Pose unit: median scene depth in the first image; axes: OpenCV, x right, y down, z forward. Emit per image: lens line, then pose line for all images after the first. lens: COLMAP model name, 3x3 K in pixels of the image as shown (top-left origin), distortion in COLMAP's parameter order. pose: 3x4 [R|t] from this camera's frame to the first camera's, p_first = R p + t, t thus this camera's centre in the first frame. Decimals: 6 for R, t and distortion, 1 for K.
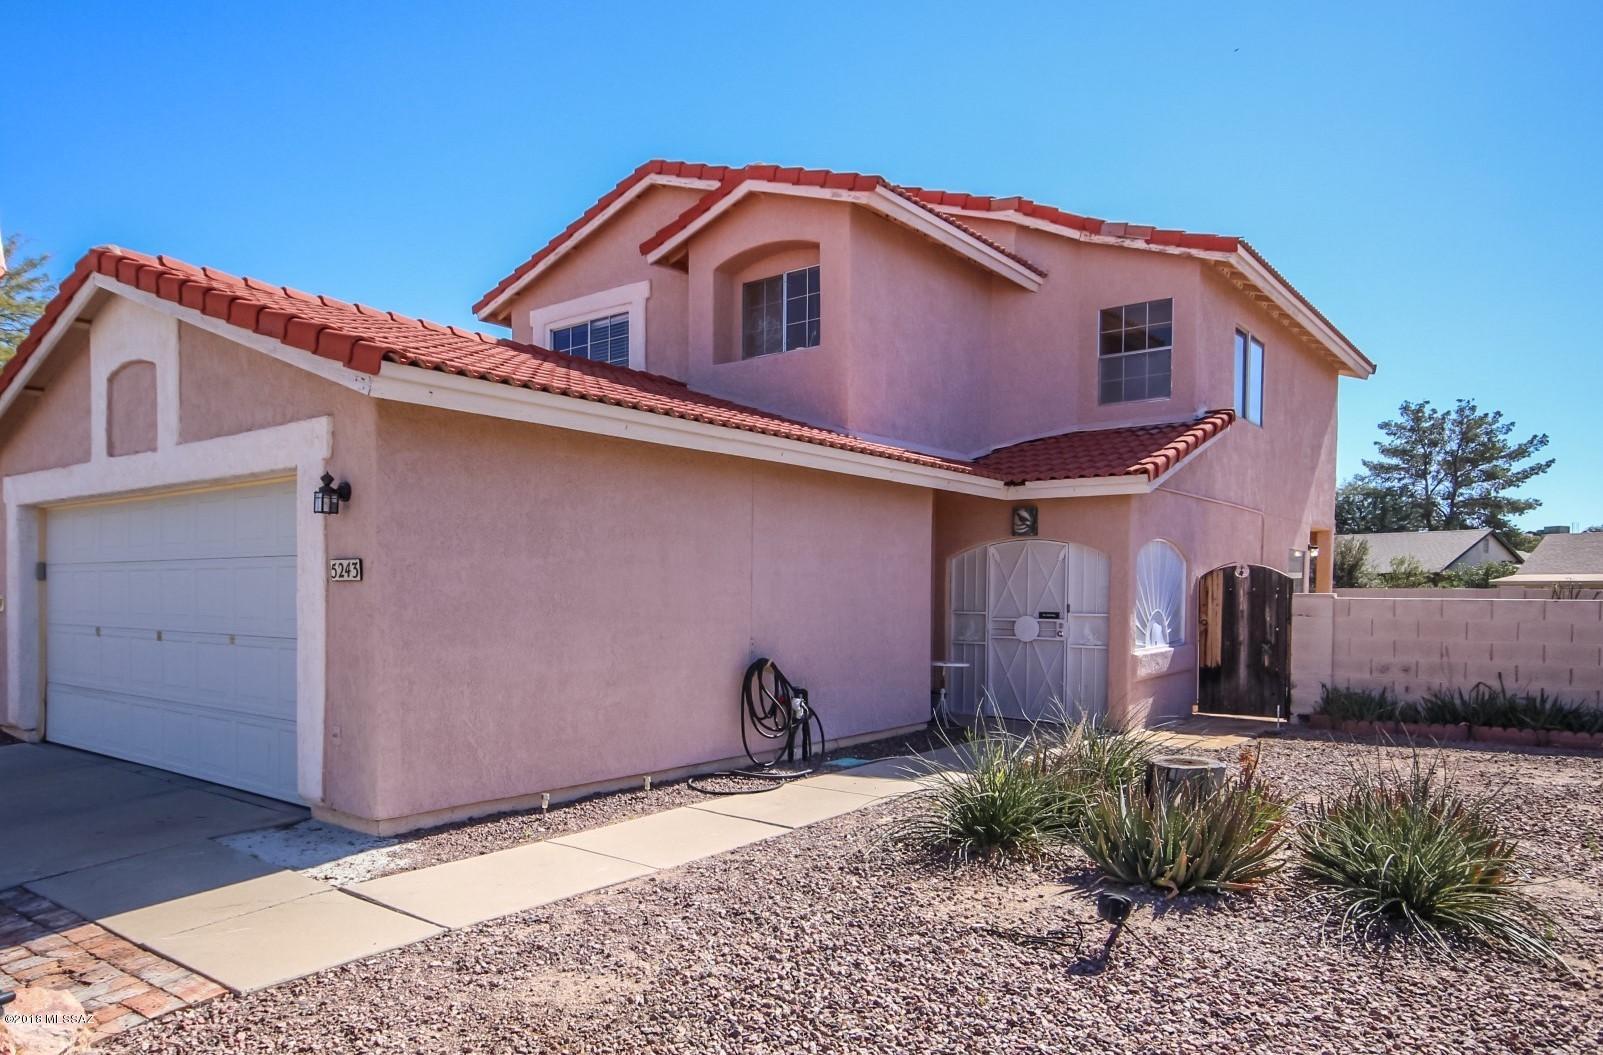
lens RADIAL K [[1061.7, 0, 727.7], [0, 1061.7, 606.0], [0, 0, 1]] dist [0.004921, 0.001716]
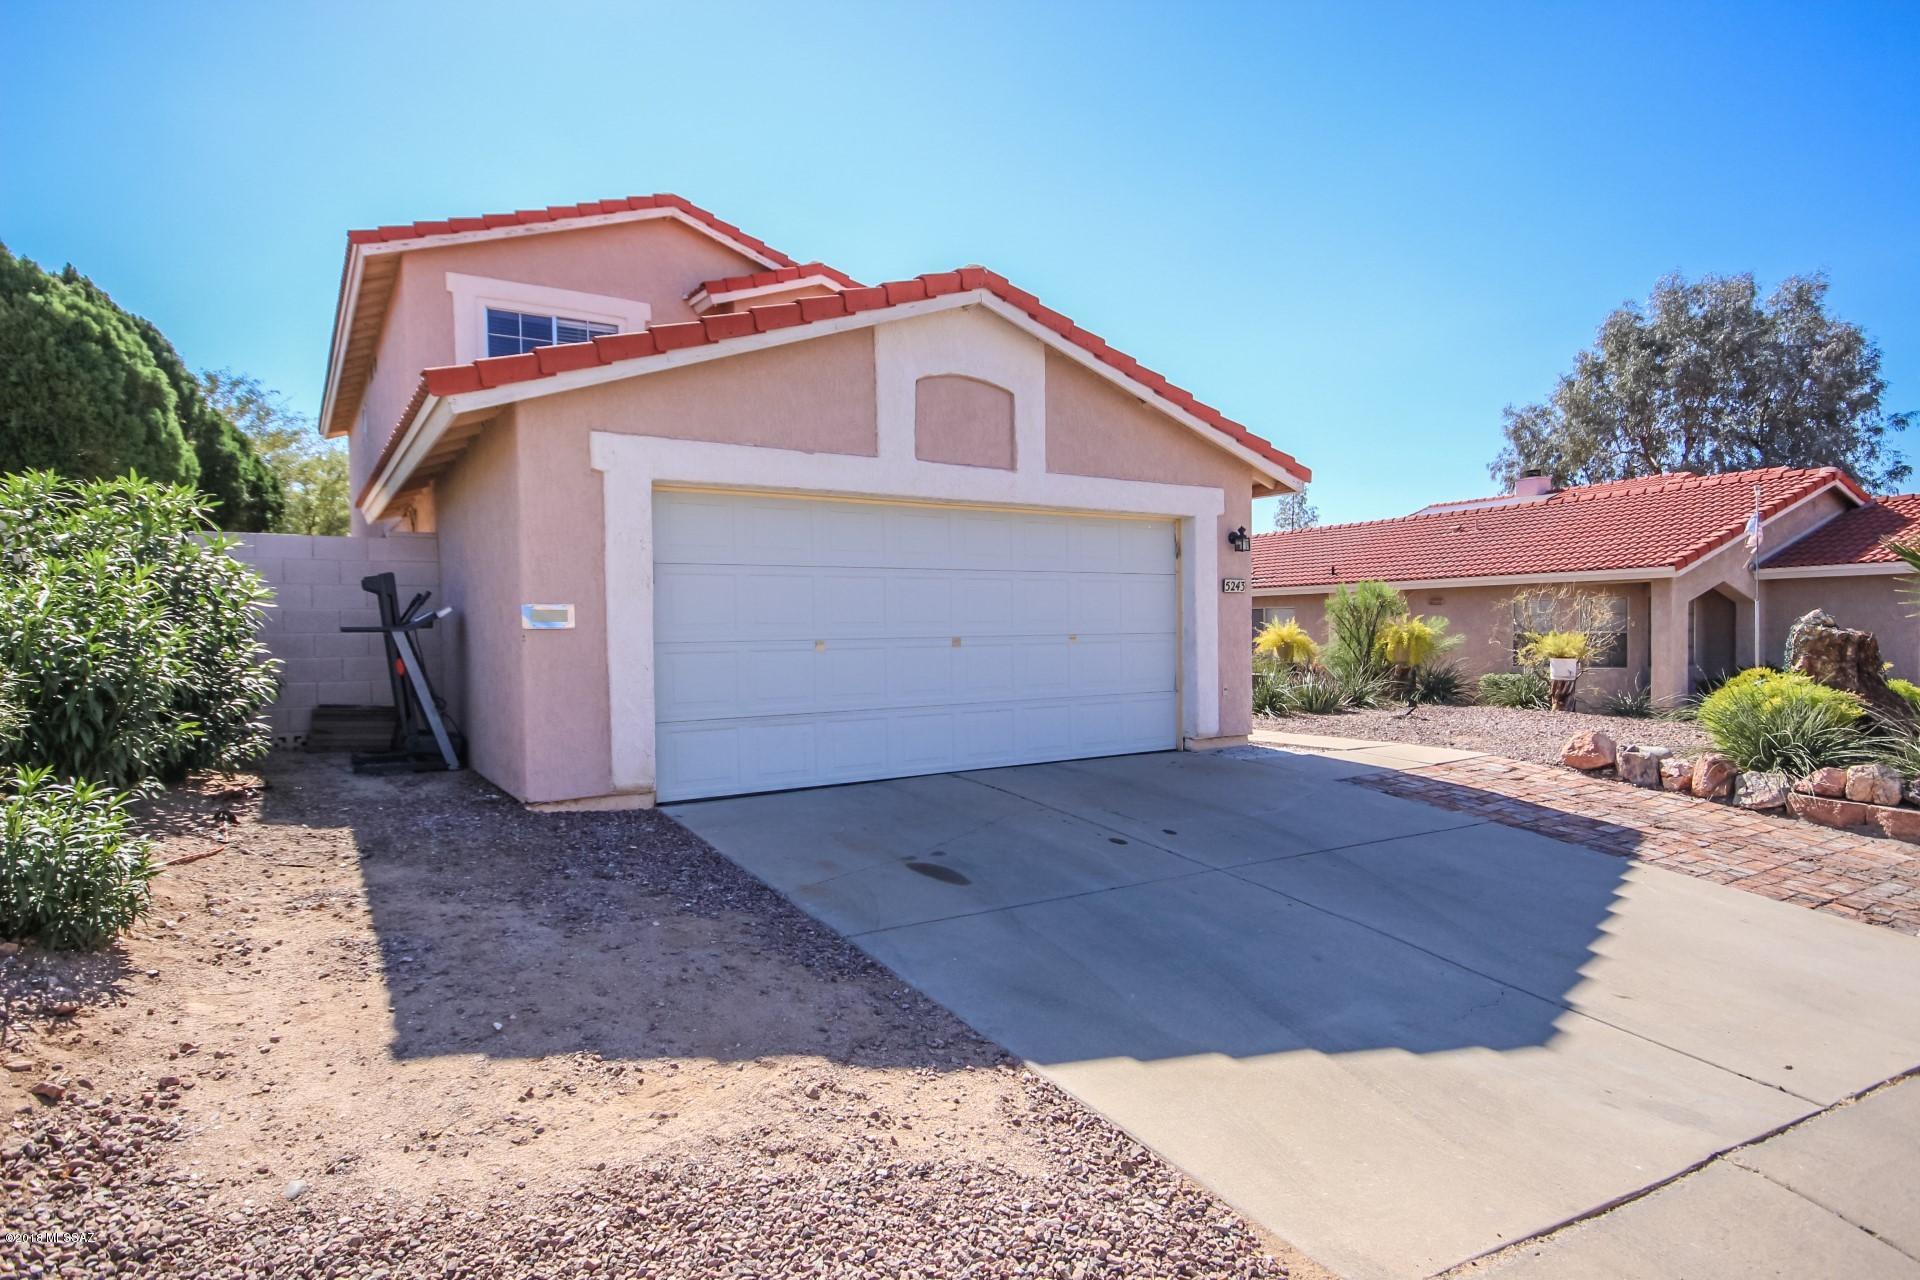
lens RADIAL K [[1058.2, 0, 926.1], [0, 1058.2, 633.5], [0, 0, 1]] dist [0.007770, 0.002146]
pose [[0.296045, -0.015208, 0.955053, -1.179379], [0.028274, 0.999575, 0.007153, 0.008639], [-0.954756, 0.024885, 0.296349, 0.557051]]
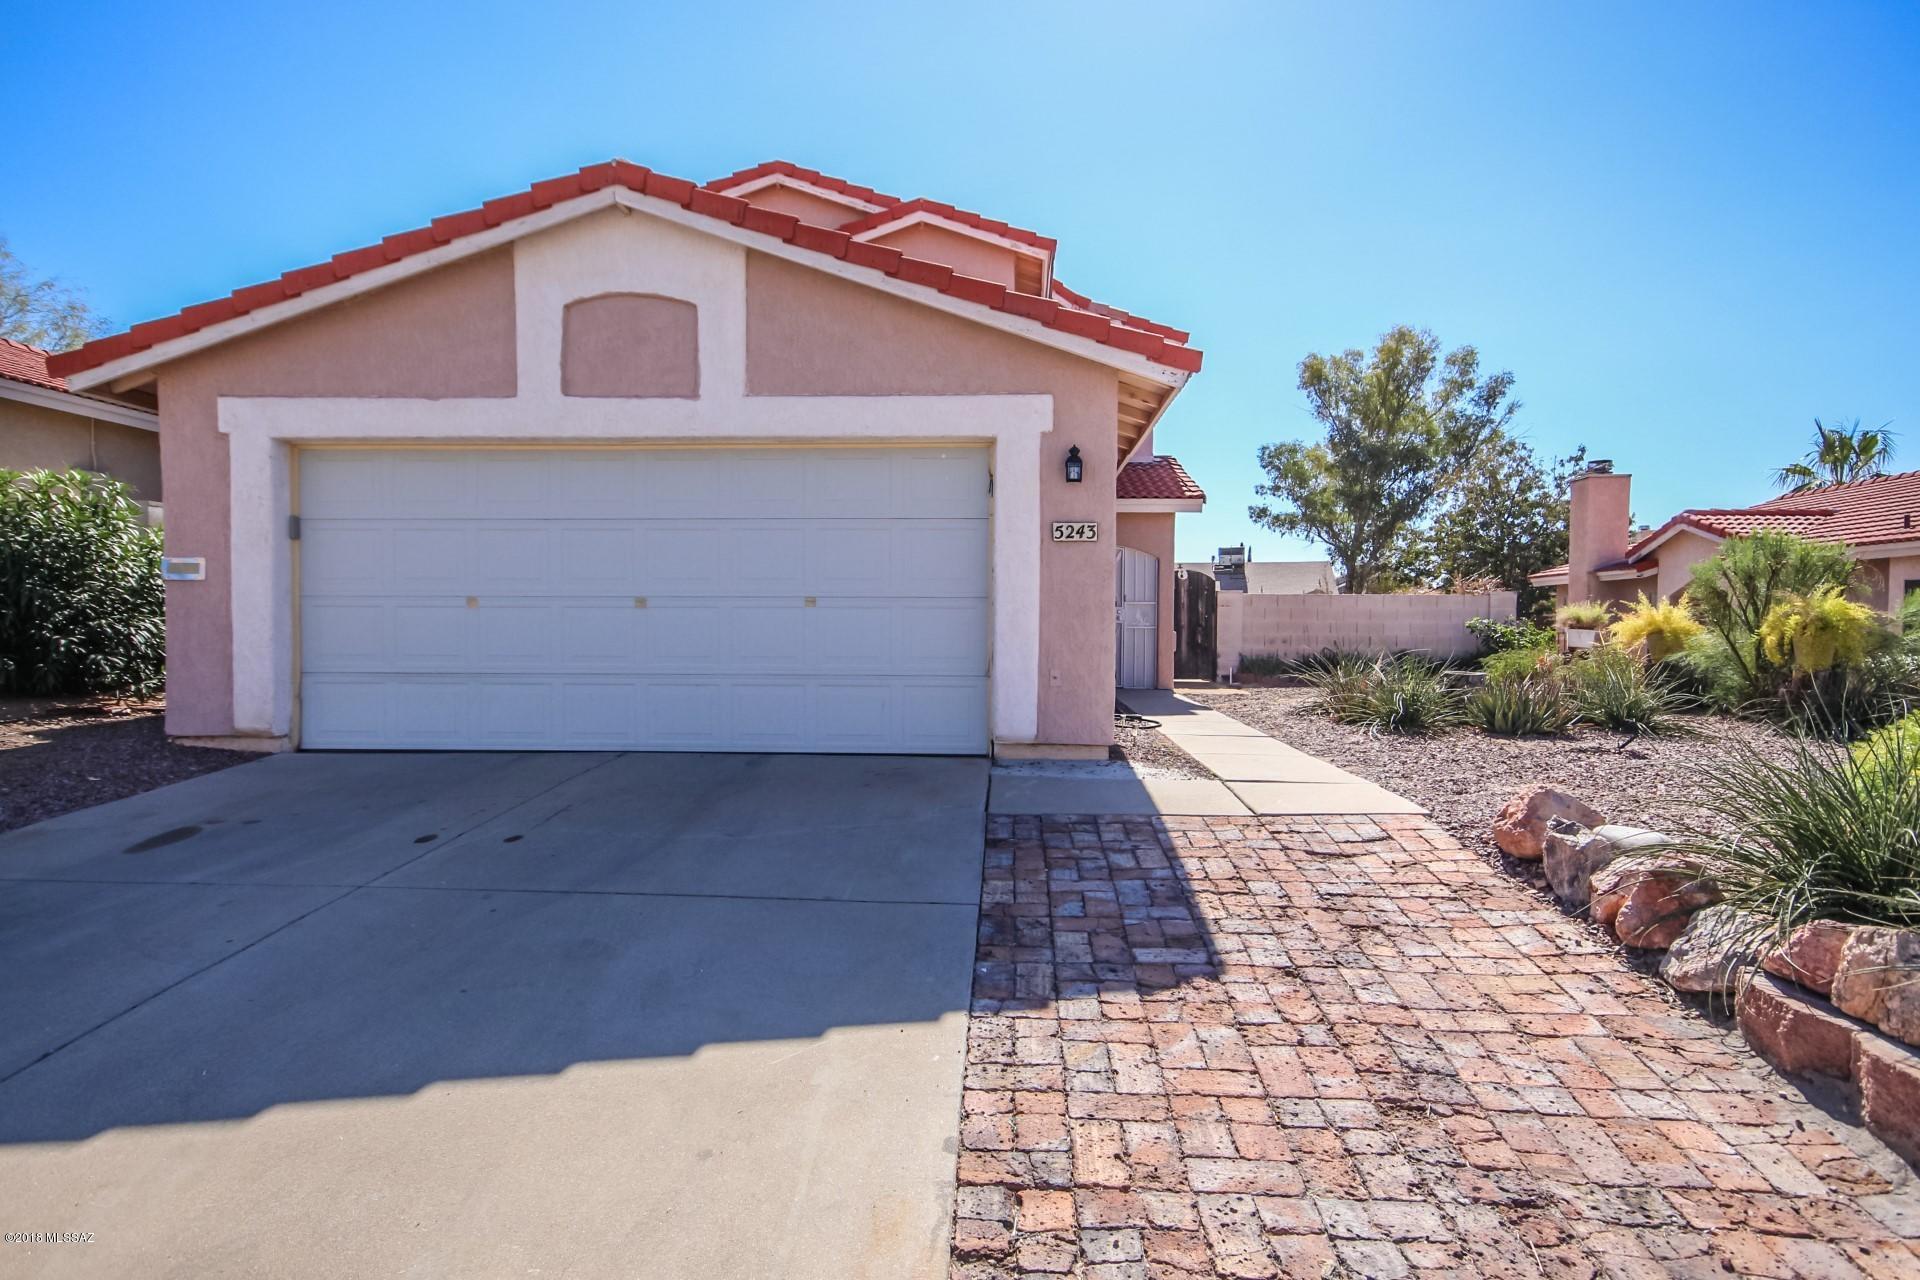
lens RADIAL K [[1058.2, 0, 953.2], [0, 1058.2, 637.4], [0, 0, 1]] dist [0.007770, 0.002146]
pose [[0.795686, -0.011471, 0.605601, -0.668578], [0.008877, 0.999934, 0.007277, 0.040830], [-0.605644, -0.000414, 0.795735, 0.098128]]
